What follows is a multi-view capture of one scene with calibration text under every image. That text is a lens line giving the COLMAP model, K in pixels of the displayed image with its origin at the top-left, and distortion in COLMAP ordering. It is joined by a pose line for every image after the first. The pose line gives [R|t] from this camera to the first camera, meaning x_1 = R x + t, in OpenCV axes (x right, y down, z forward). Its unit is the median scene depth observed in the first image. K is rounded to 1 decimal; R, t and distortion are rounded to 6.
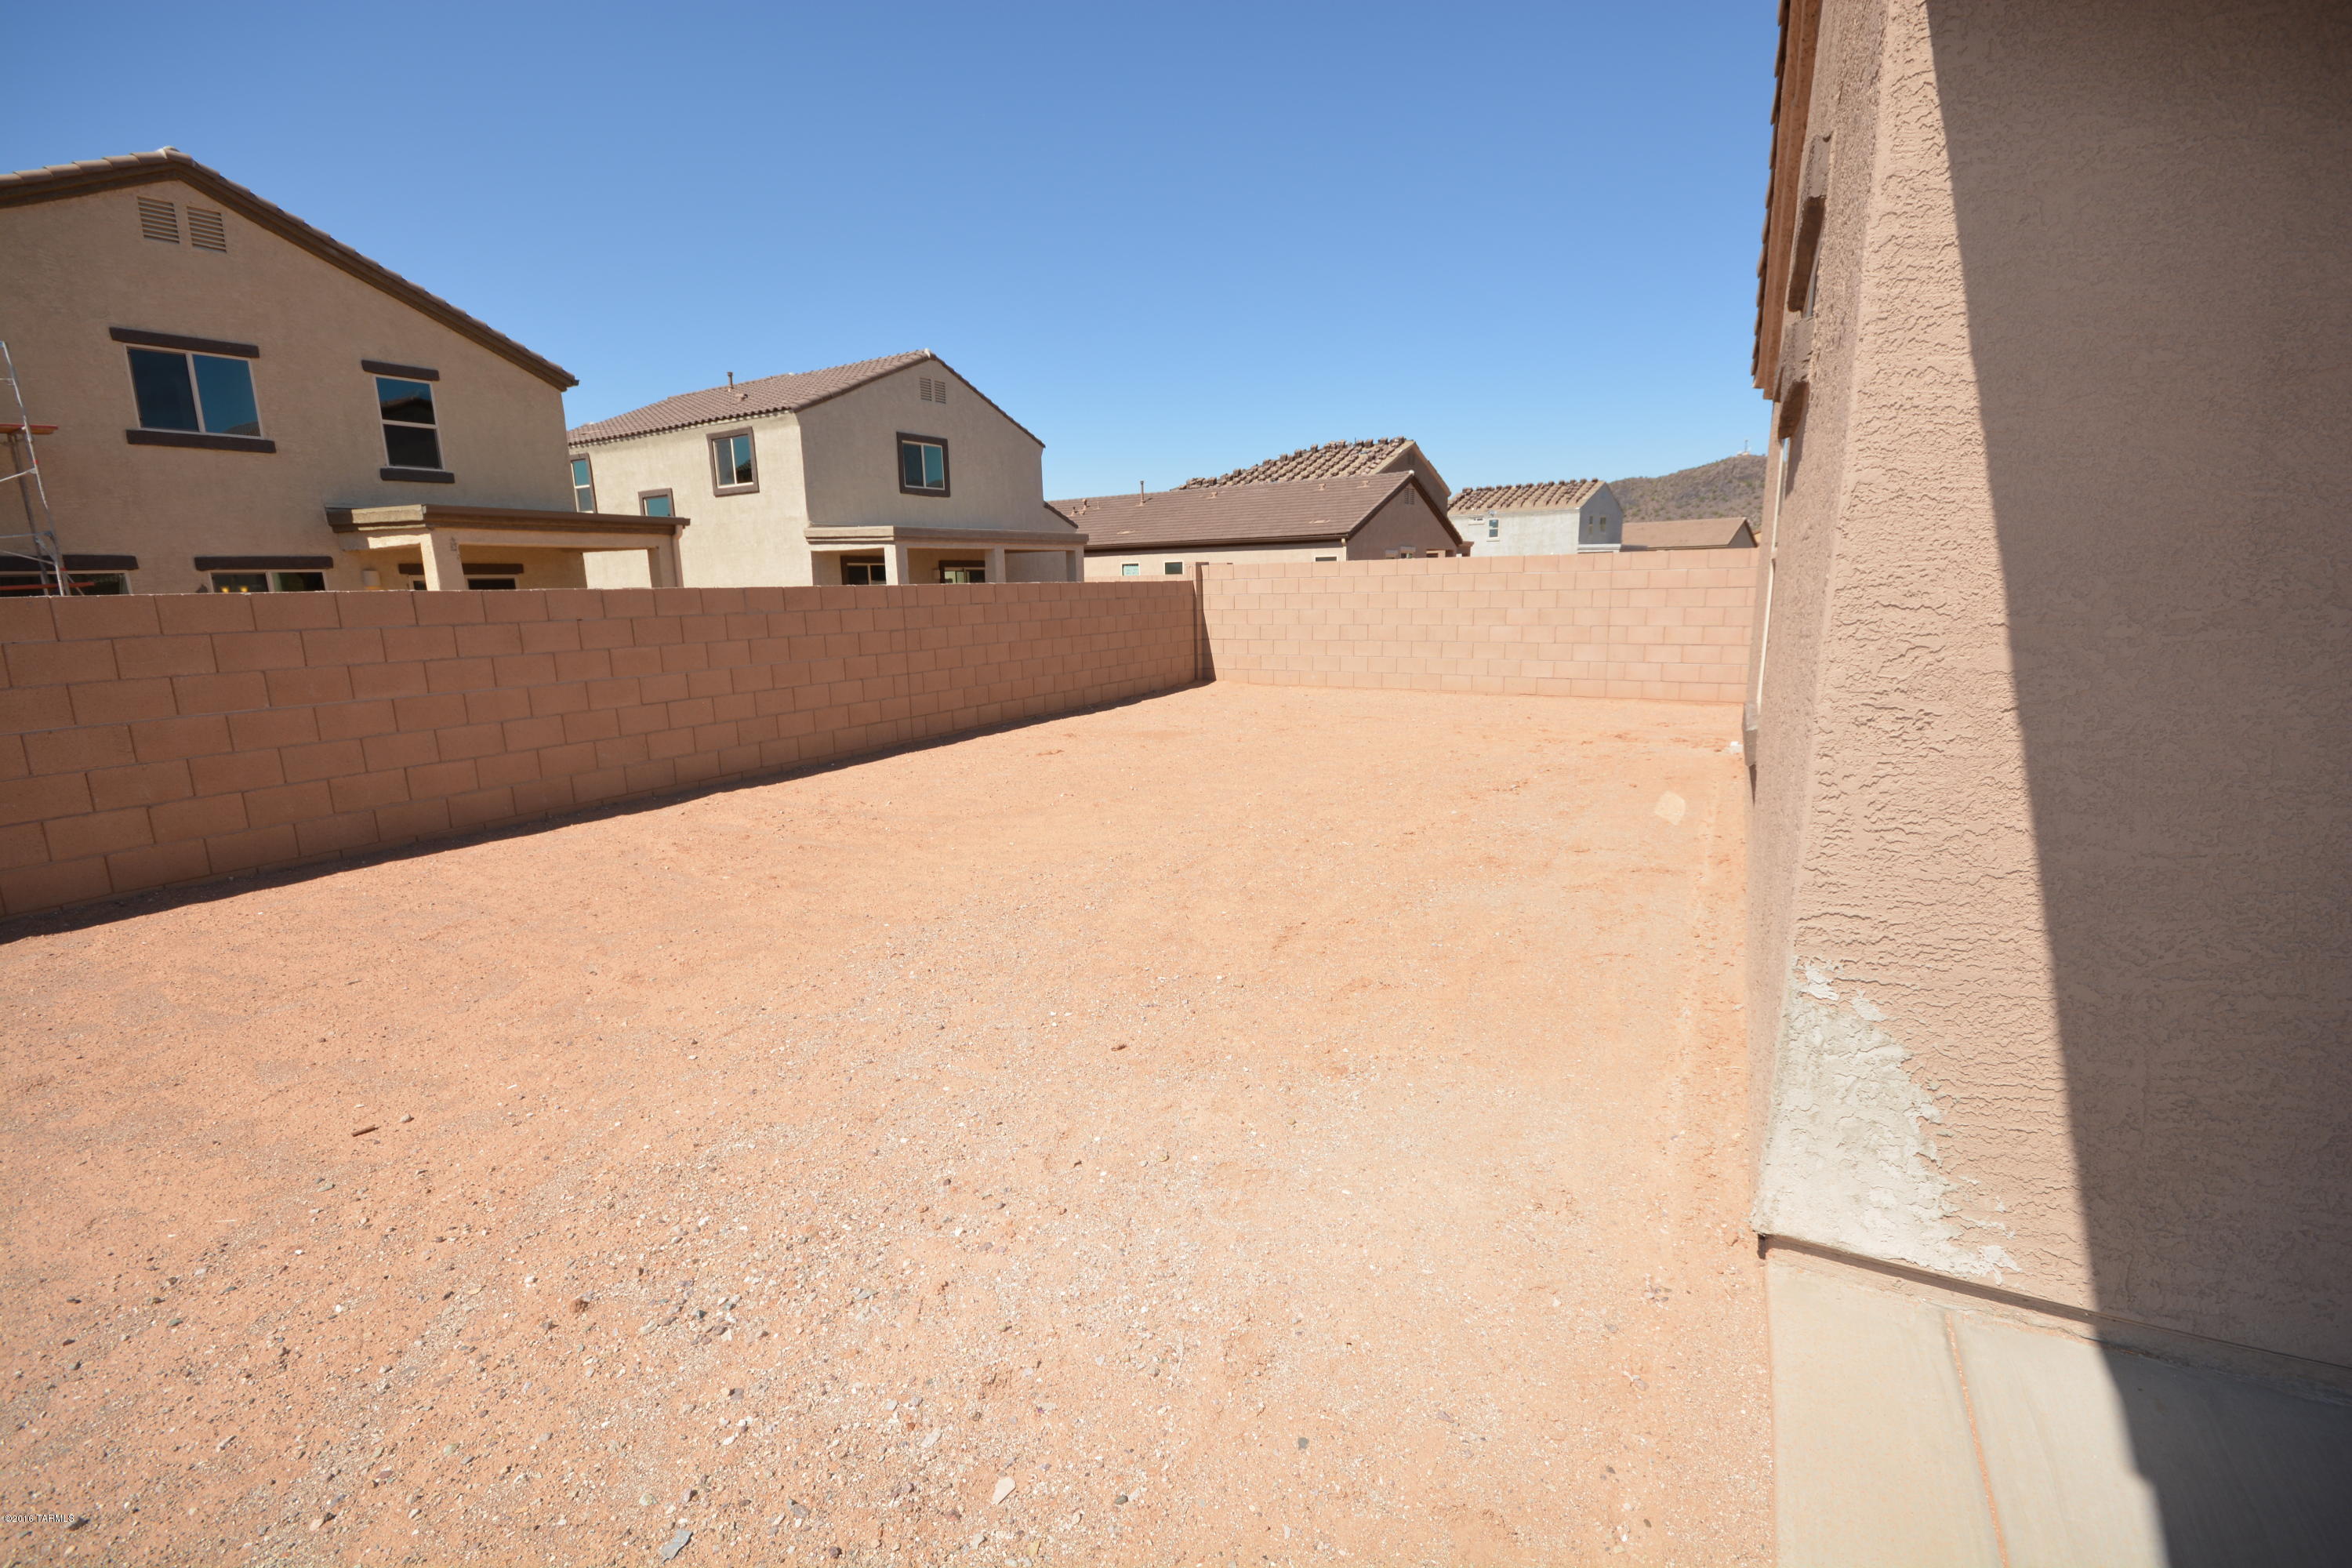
lens RADIAL K [[1036.6, 0, 1165.2], [0, 1036.6, 790.7], [0, 0, 1]] dist [-0.000714, -0.000223]
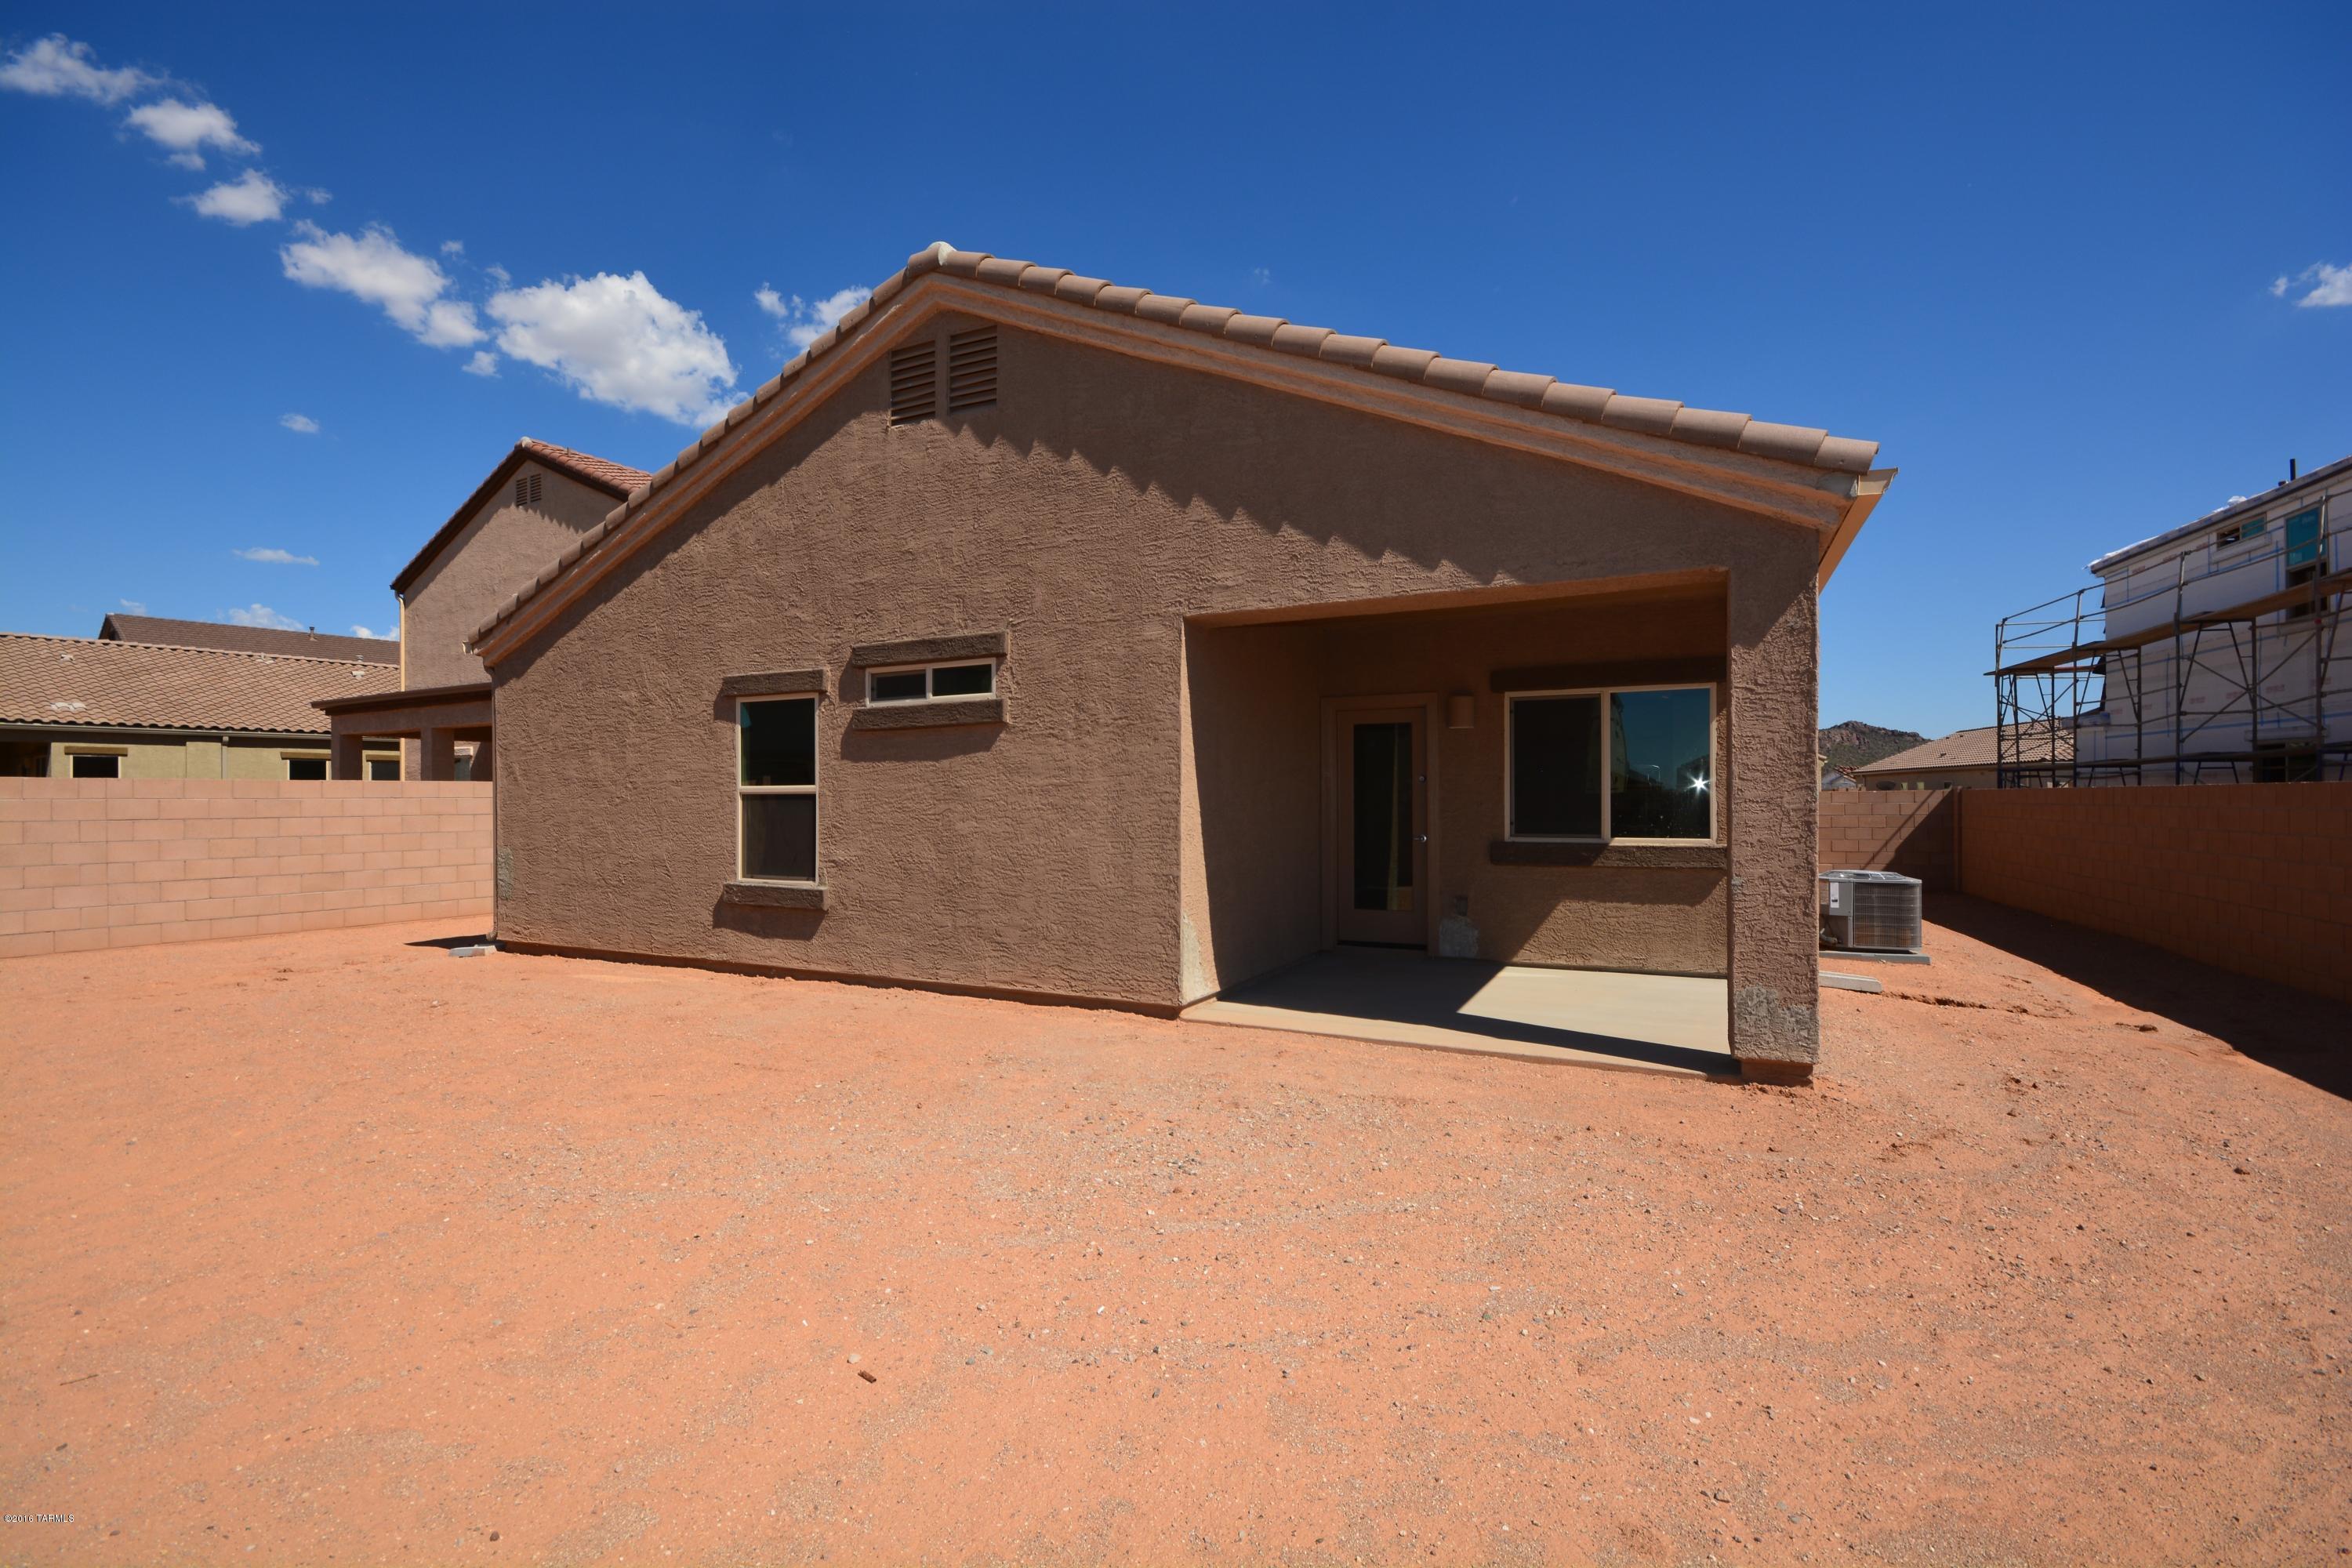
lens RADIAL K [[1036.6, 0, 1165.2], [0, 1036.6, 790.7], [0, 0, 1]] dist [-0.000714, -0.000223]
pose [[-0.021445, 0.026731, 0.999413, -0.441060], [0.202985, 0.978939, -0.021828, -0.024771], [-0.978947, 0.202398, -0.026420, 0.175358]]
